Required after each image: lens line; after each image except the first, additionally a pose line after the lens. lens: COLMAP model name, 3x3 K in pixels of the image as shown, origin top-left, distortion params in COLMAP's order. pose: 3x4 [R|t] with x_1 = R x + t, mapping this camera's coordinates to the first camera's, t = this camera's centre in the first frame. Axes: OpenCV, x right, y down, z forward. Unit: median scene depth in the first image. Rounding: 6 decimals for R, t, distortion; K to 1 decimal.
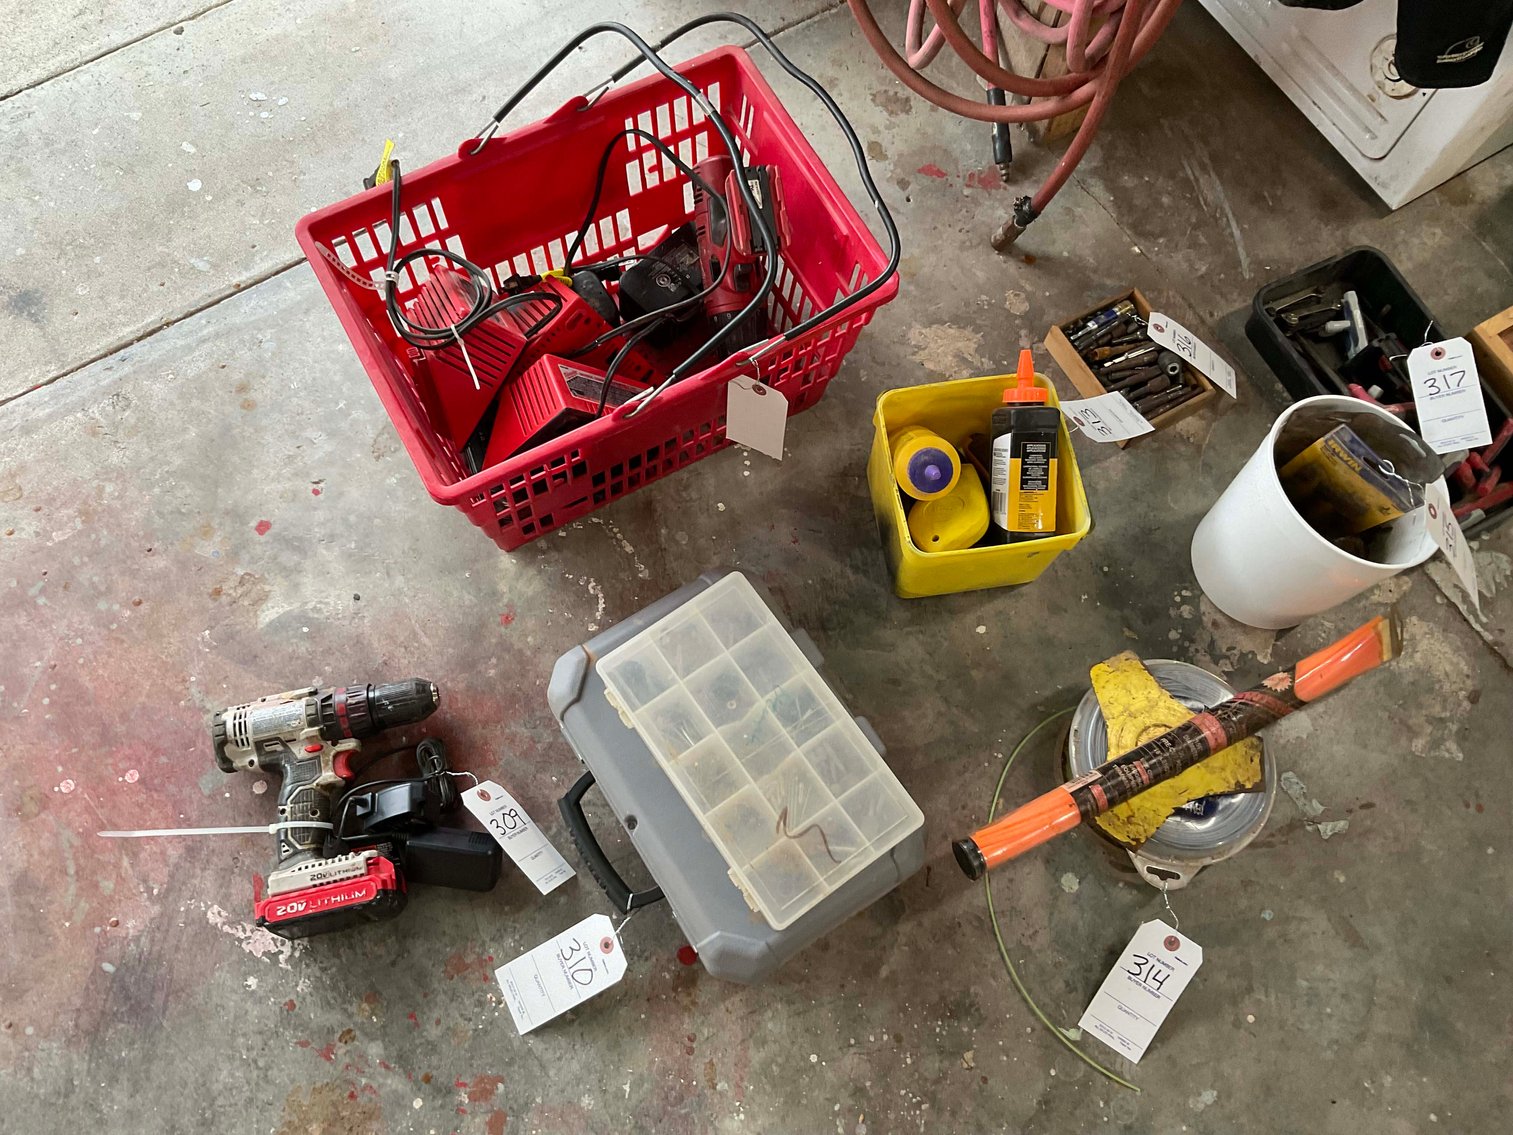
lens RADIAL K [[1259.9, 0, 757.3], [0, 1259.9, 571.2], [0, 0, 1]] dist [0.063480, -0.101013]
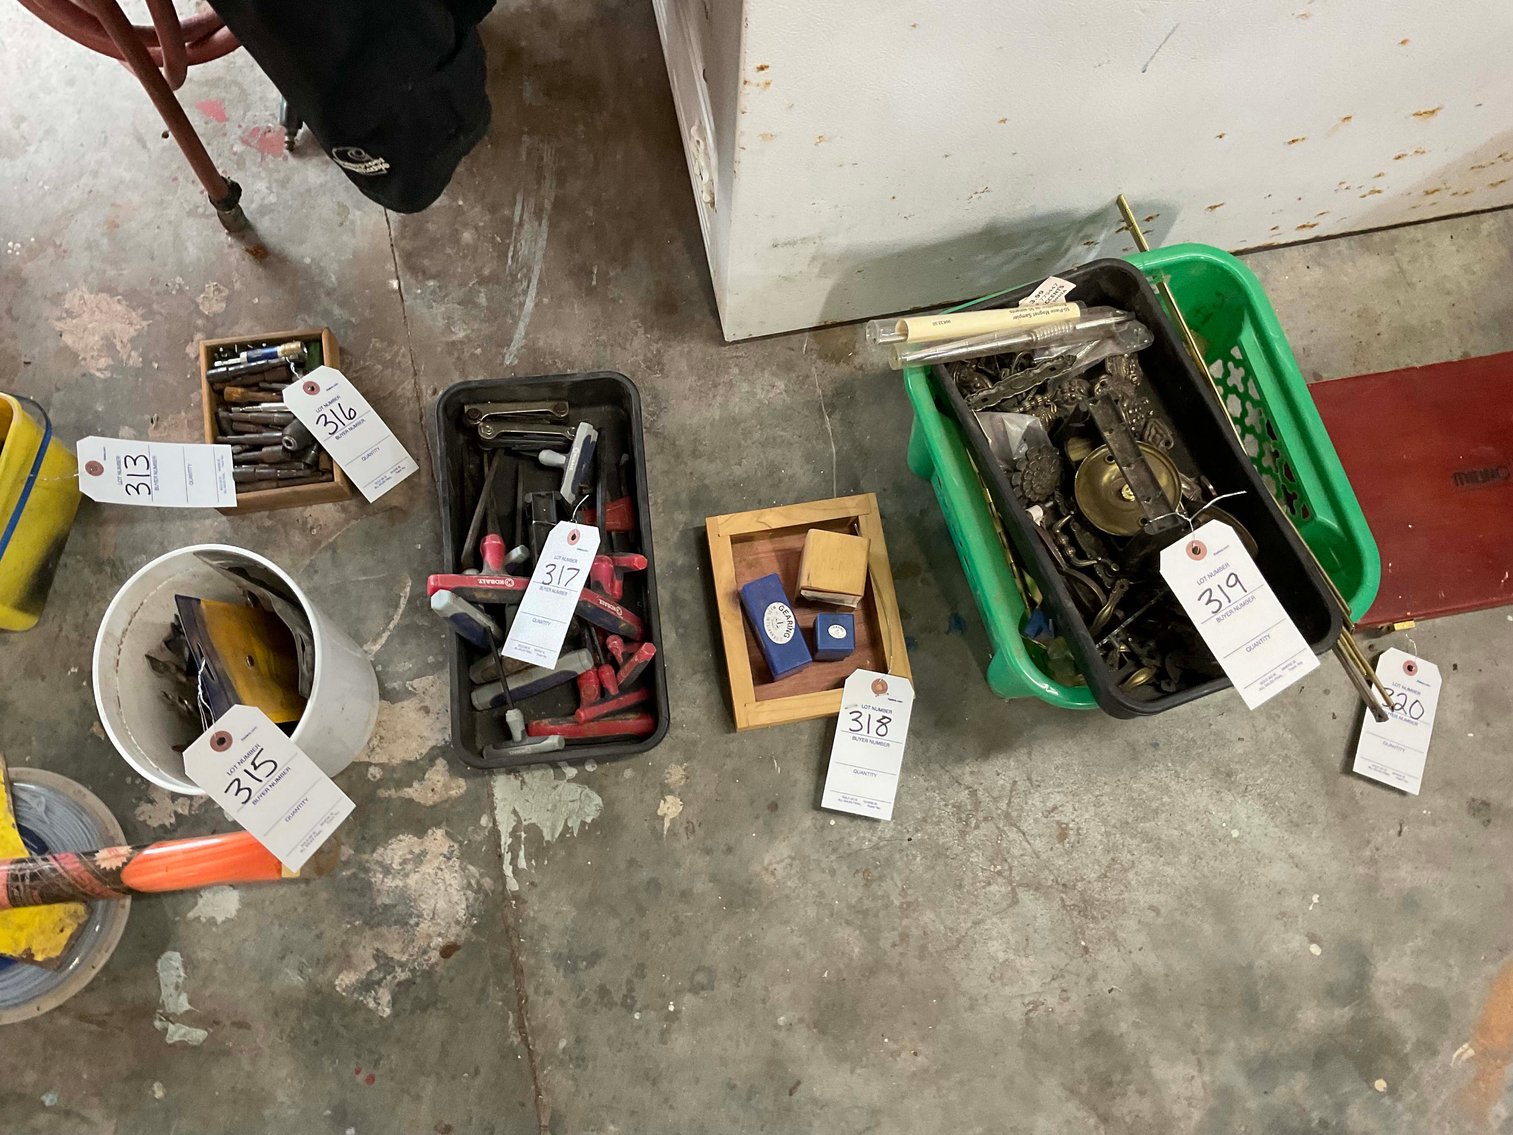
lens RADIAL K [[1259.9, 0, 758.1], [0, 1259.9, 553.5], [0, 0, 1]] dist [0.063480, -0.101013]
pose [[0.933424, 0.342145, -0.107962, 0.719310], [-0.328771, 0.936184, 0.124375, -0.292637], [0.143627, -0.080600, 0.986344, 0.237269]]
